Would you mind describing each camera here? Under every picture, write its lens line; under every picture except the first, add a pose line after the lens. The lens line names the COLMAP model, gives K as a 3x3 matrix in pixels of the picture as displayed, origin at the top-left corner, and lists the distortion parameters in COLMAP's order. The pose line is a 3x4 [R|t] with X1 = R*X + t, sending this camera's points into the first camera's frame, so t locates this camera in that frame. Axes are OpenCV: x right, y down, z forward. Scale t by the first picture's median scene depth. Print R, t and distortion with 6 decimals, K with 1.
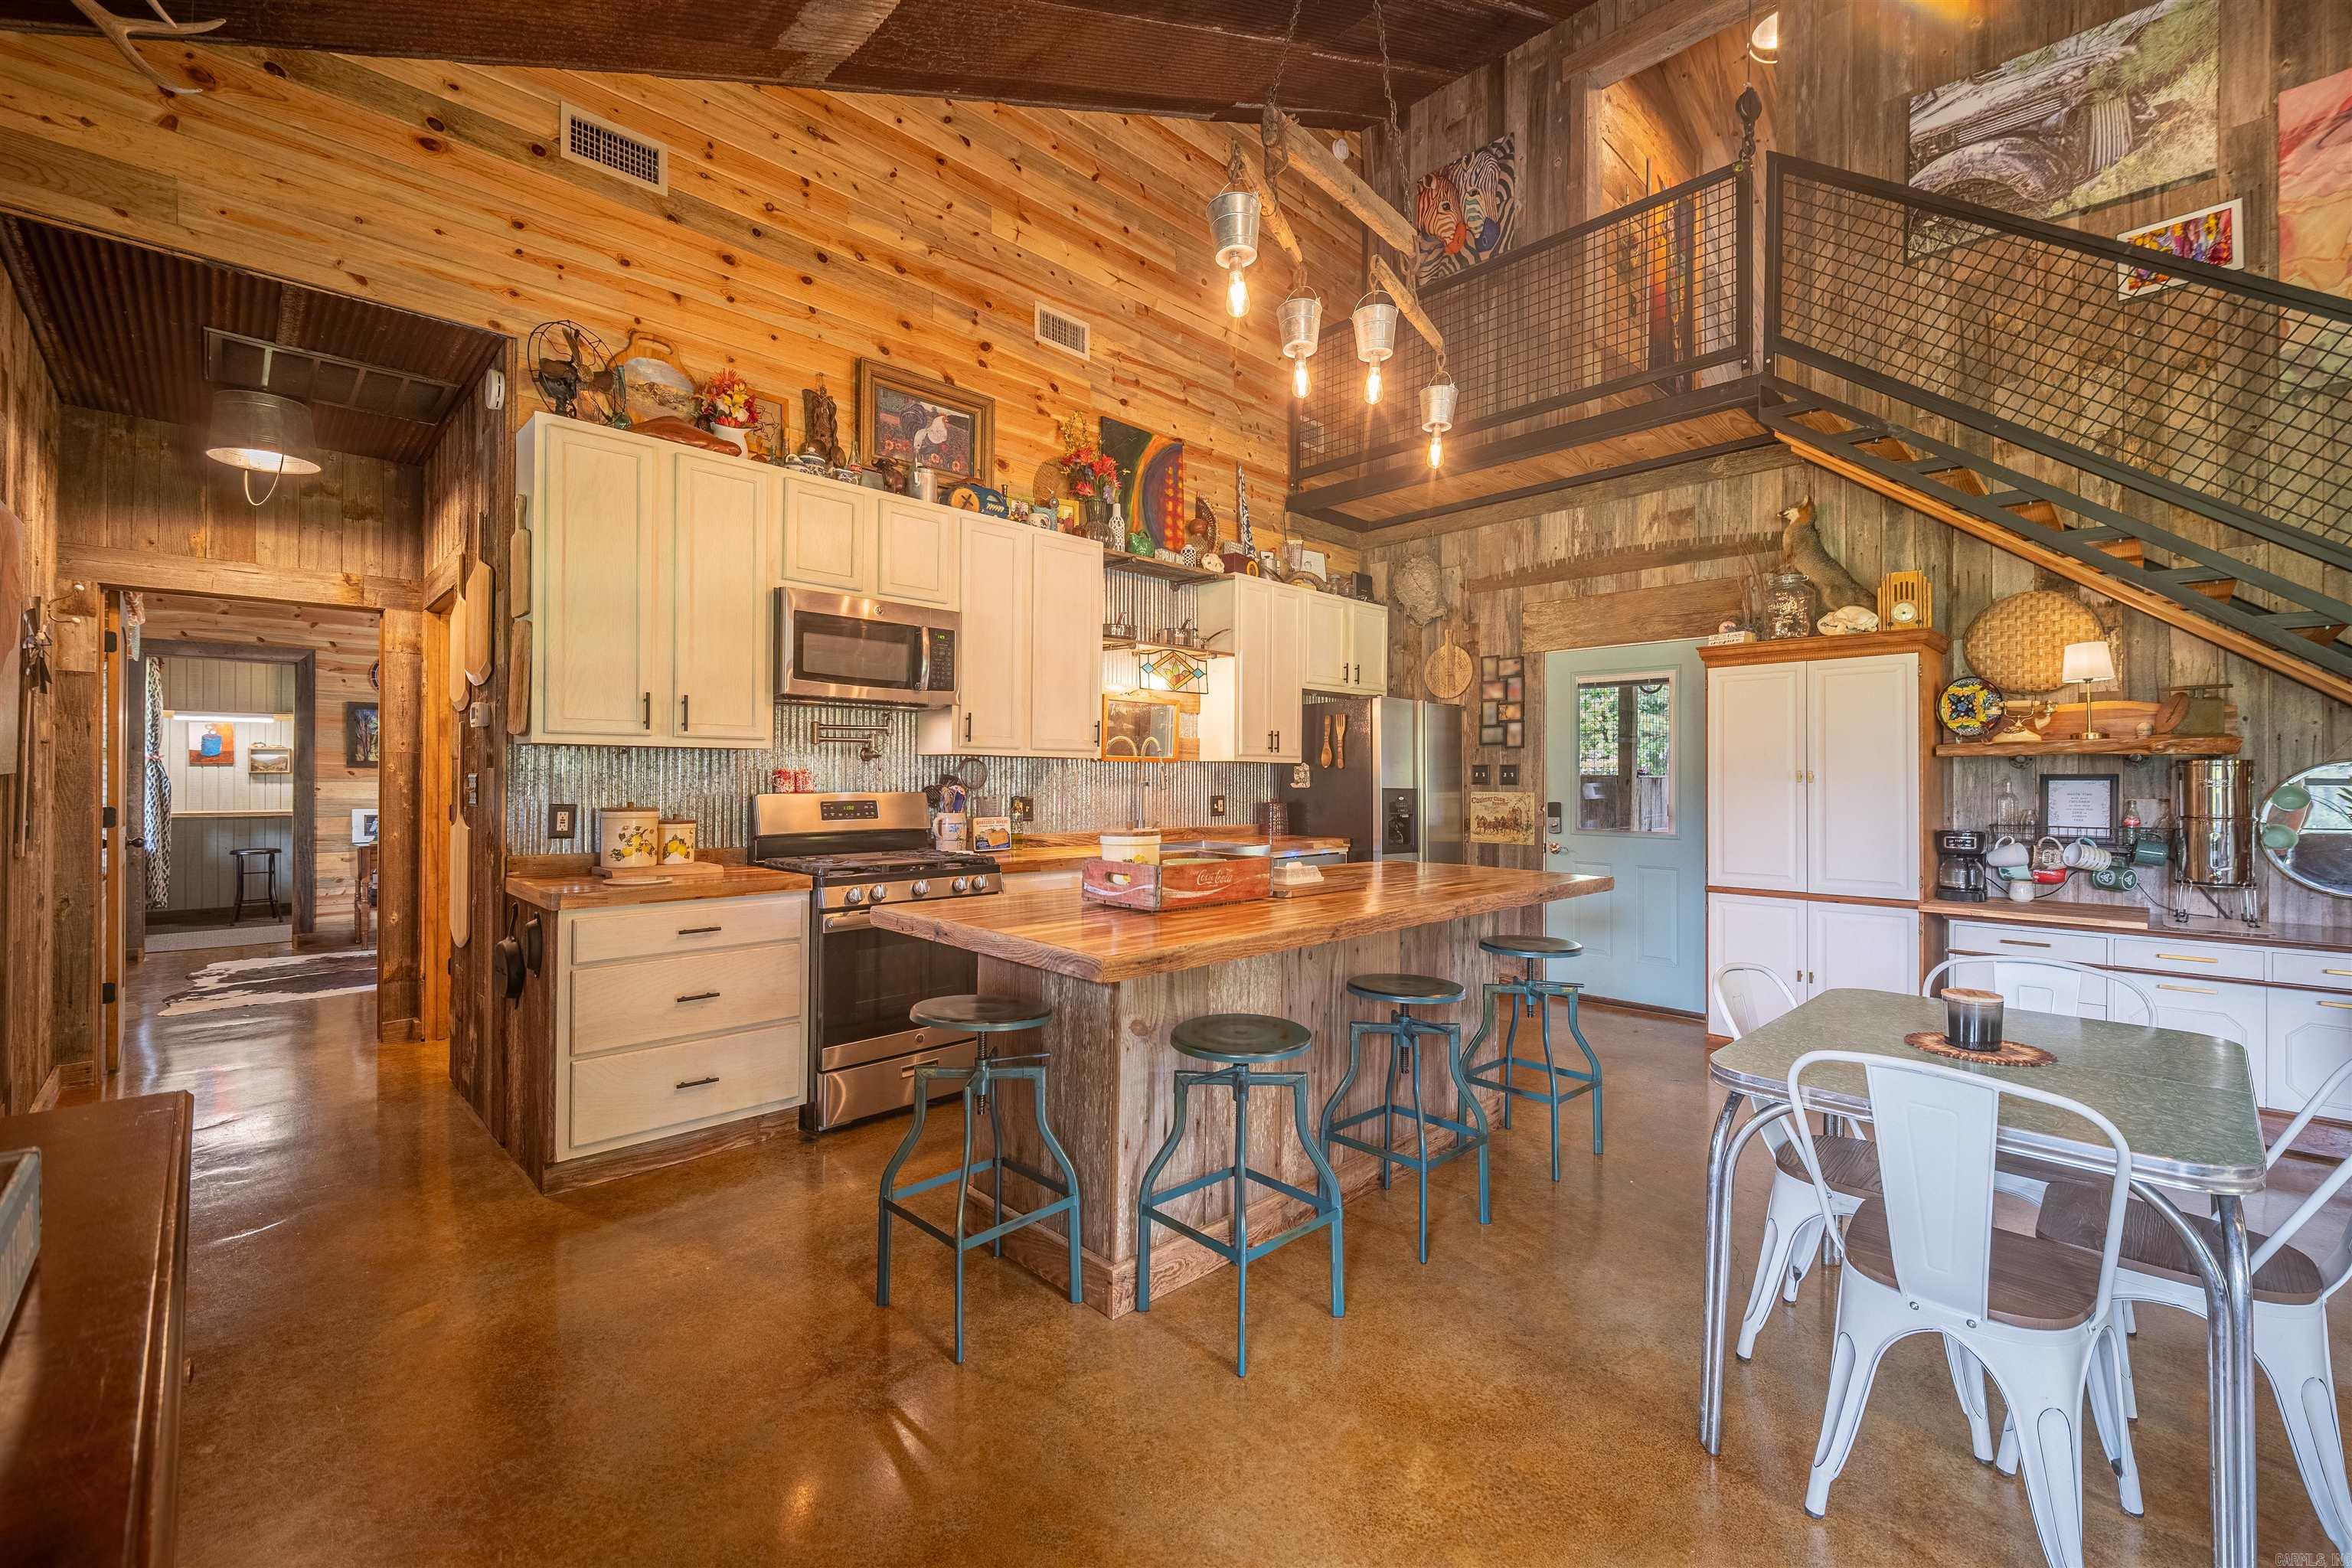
lens RADIAL K [[981.6, 0, 1183.2], [0, 981.6, 775.3], [0, 0, 1]] dist [0.023952, -0.016234]
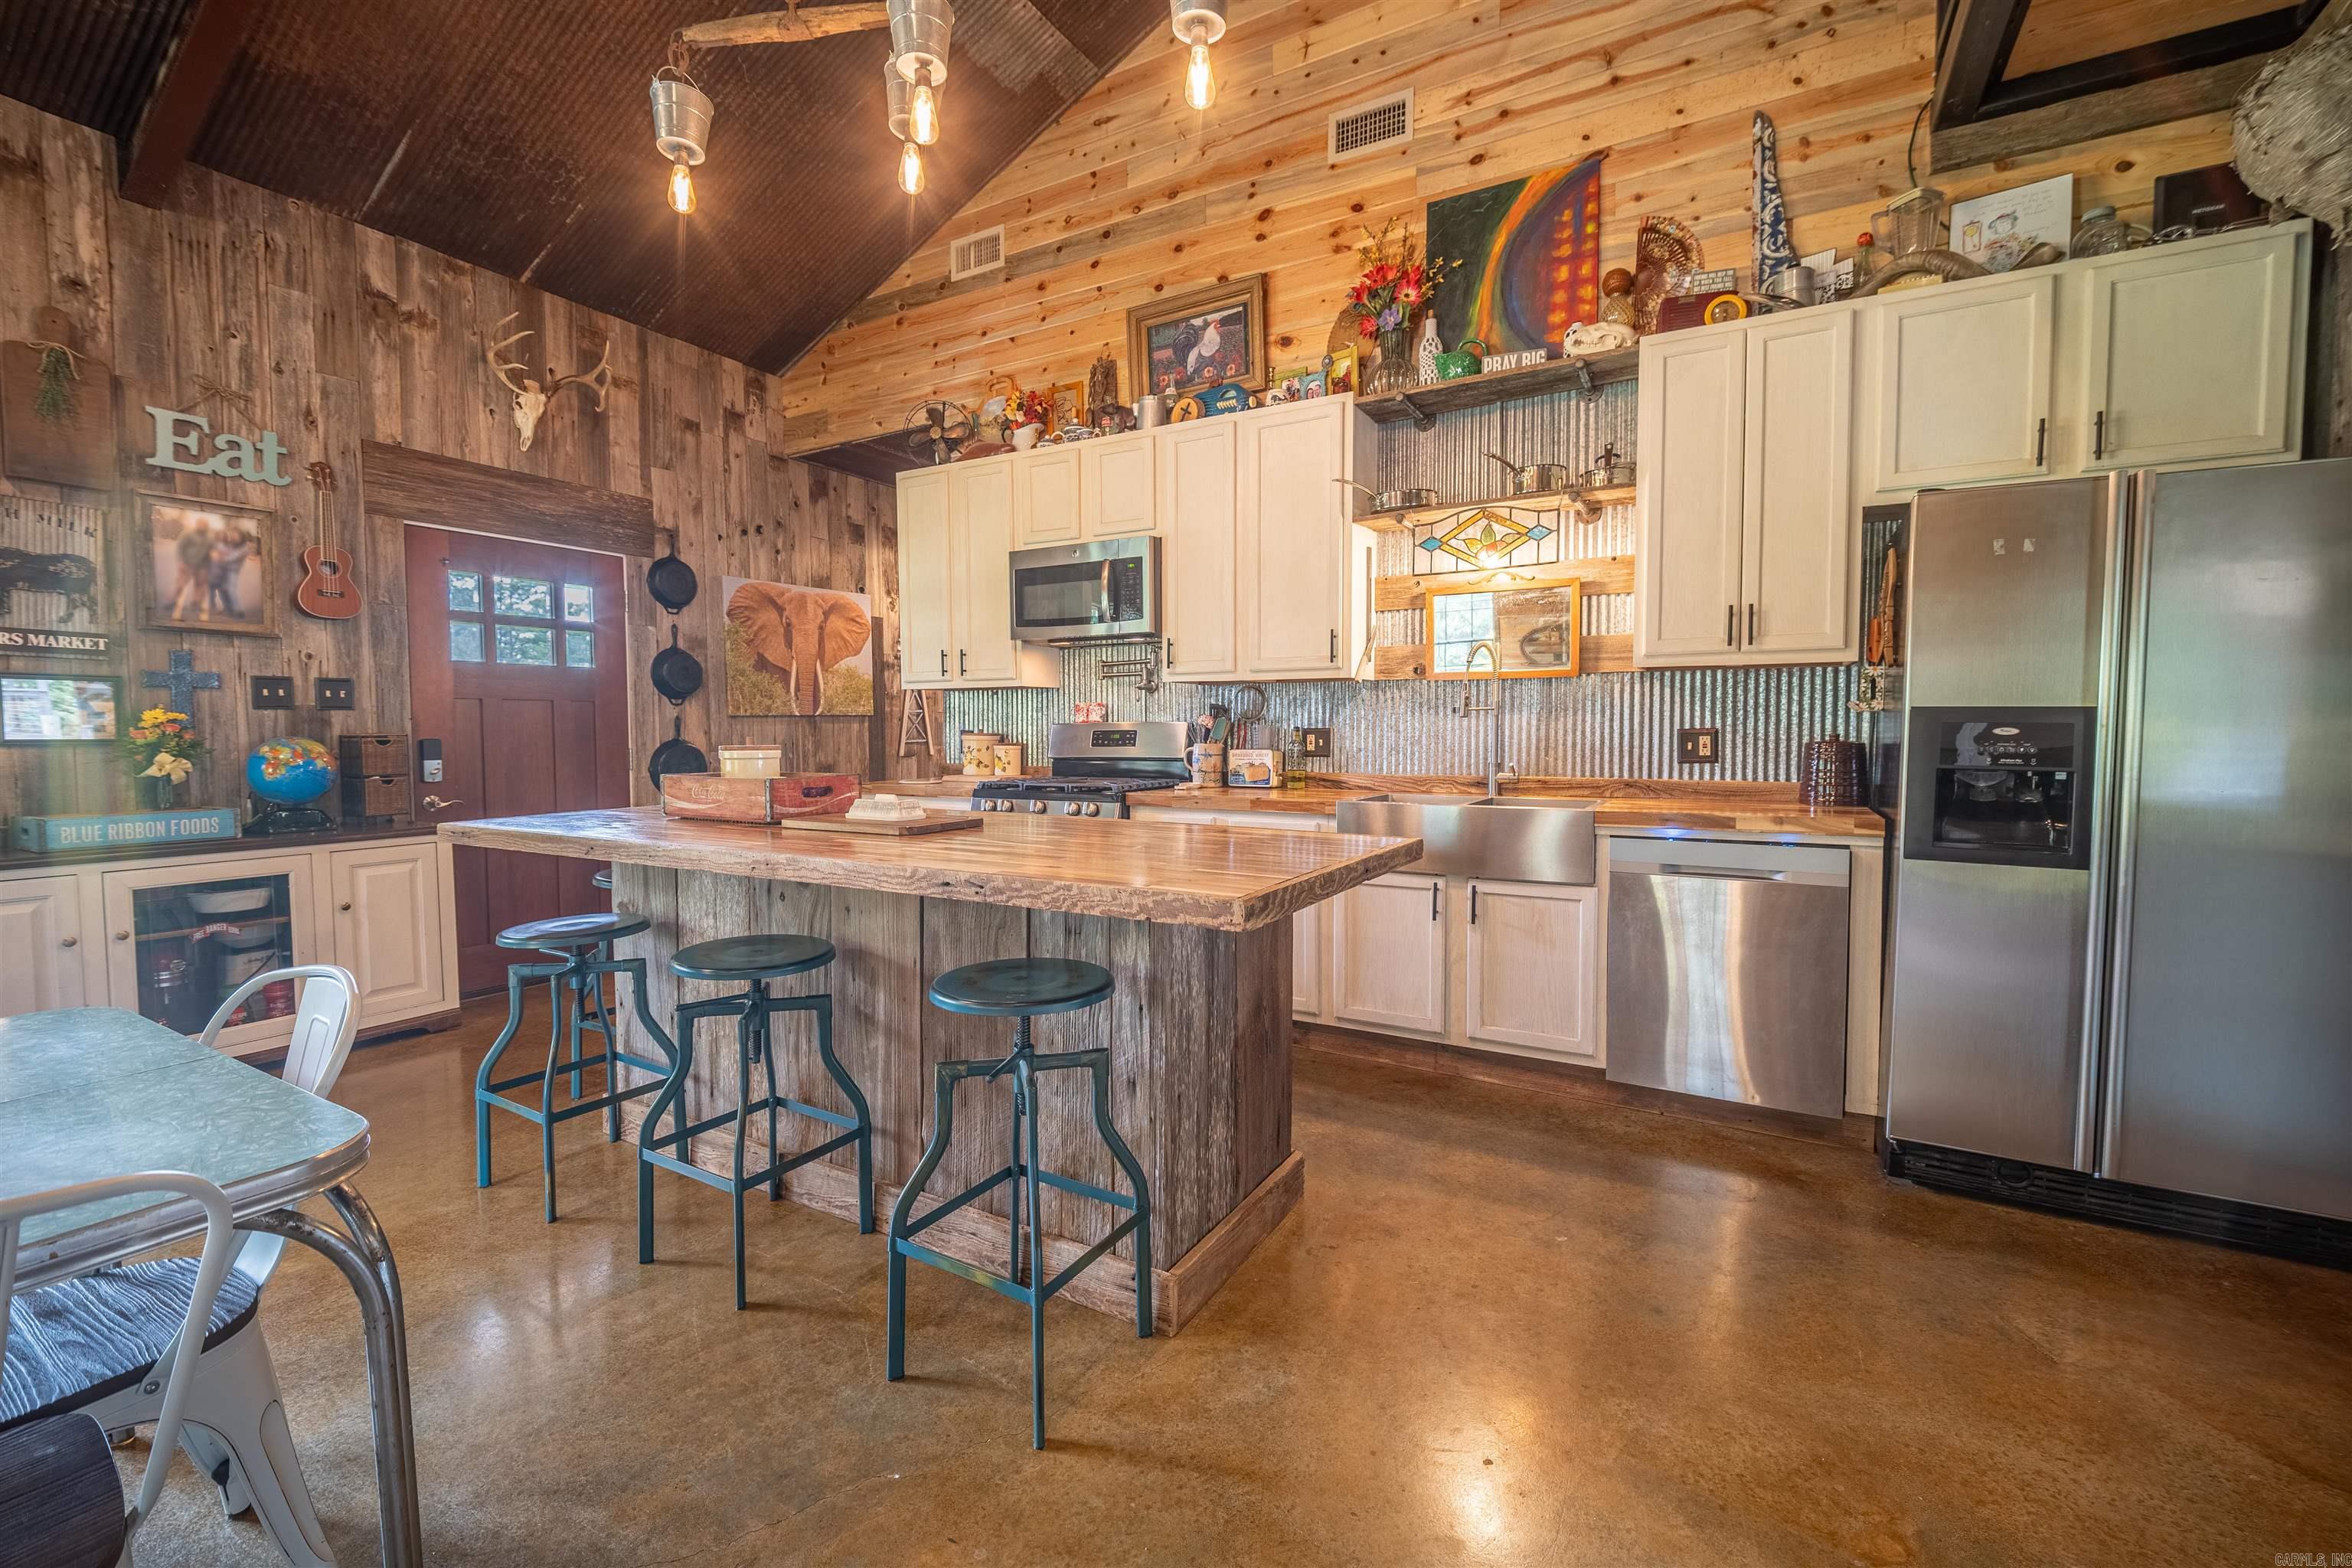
lens RADIAL K [[981.6, 0, 1183.2], [0, 981.6, 775.3], [0, 0, 1]] dist [0.023952, -0.016234]
pose [[0.263822, 0.037675, -0.963835, 0.567722], [0.006706, 0.999141, 0.040891, 0.024569], [0.964548, -0.017251, 0.263343, 0.603454]]
